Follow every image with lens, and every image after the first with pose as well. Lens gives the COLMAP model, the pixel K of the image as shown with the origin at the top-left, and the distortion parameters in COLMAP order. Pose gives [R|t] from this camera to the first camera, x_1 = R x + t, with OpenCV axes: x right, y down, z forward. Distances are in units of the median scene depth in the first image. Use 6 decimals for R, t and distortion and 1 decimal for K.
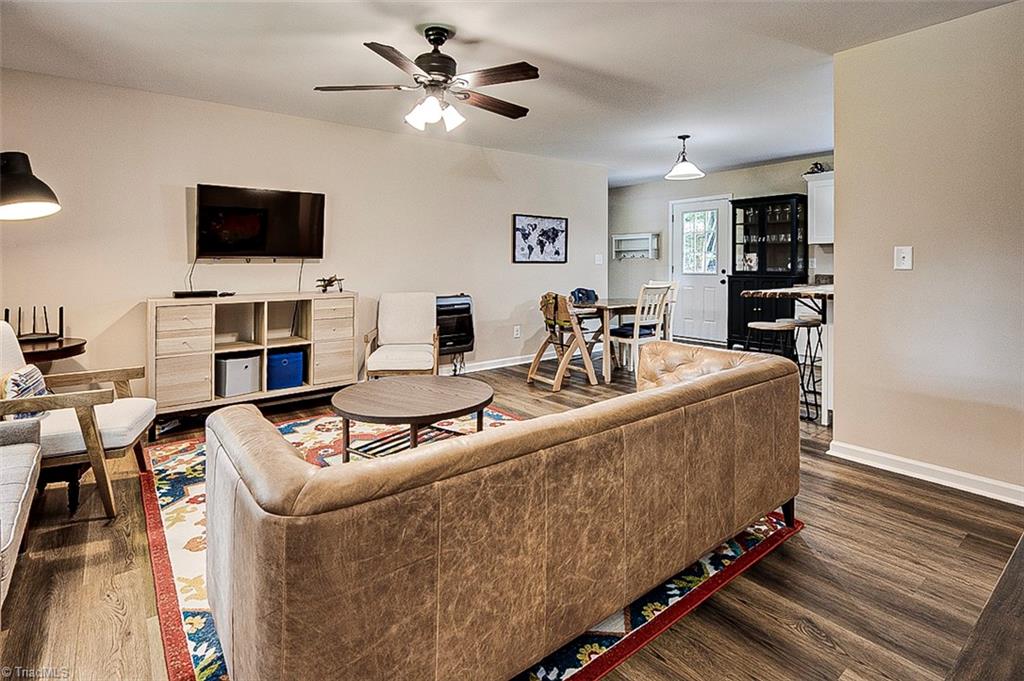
lens RADIAL K [[527.3, 0, 513.1], [0, 527.3, 375.0], [0, 0, 1]] dist [-0.001002, 0.000039]
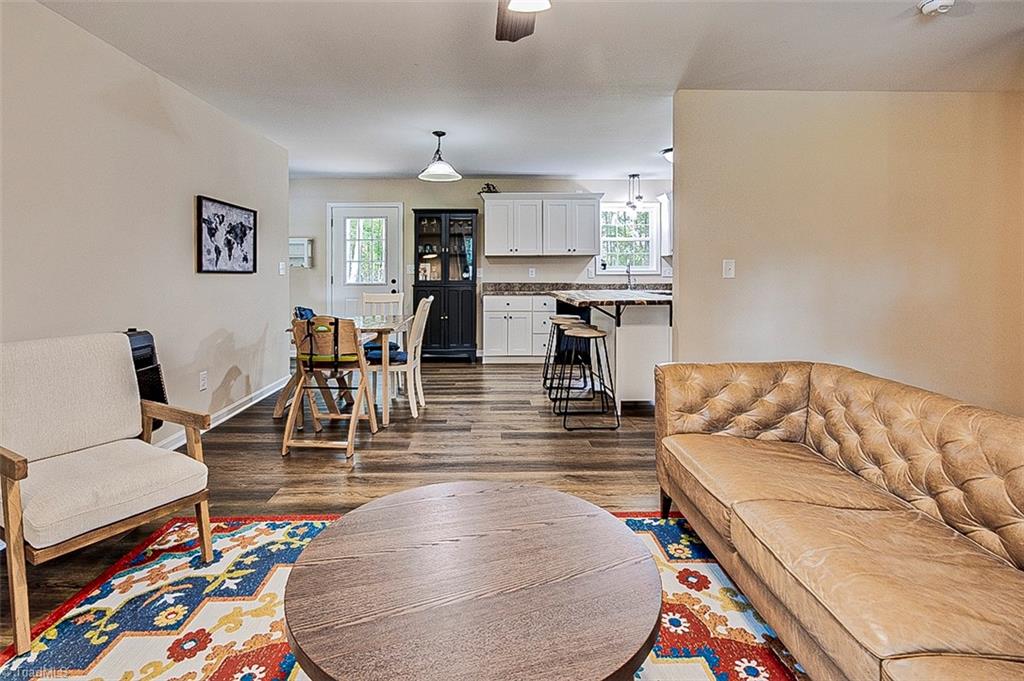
lens RADIAL K [[497.9, 0, 512.0], [0, 497.9, 340.5], [0, 0, 1]] dist [-0.001487, 0.000806]
pose [[0.590945, -0.108907, 0.799327, -0.255430], [0.167918, 0.985749, 0.010165, -0.076196], [-0.789042, 0.128214, 0.600811, 0.357281]]
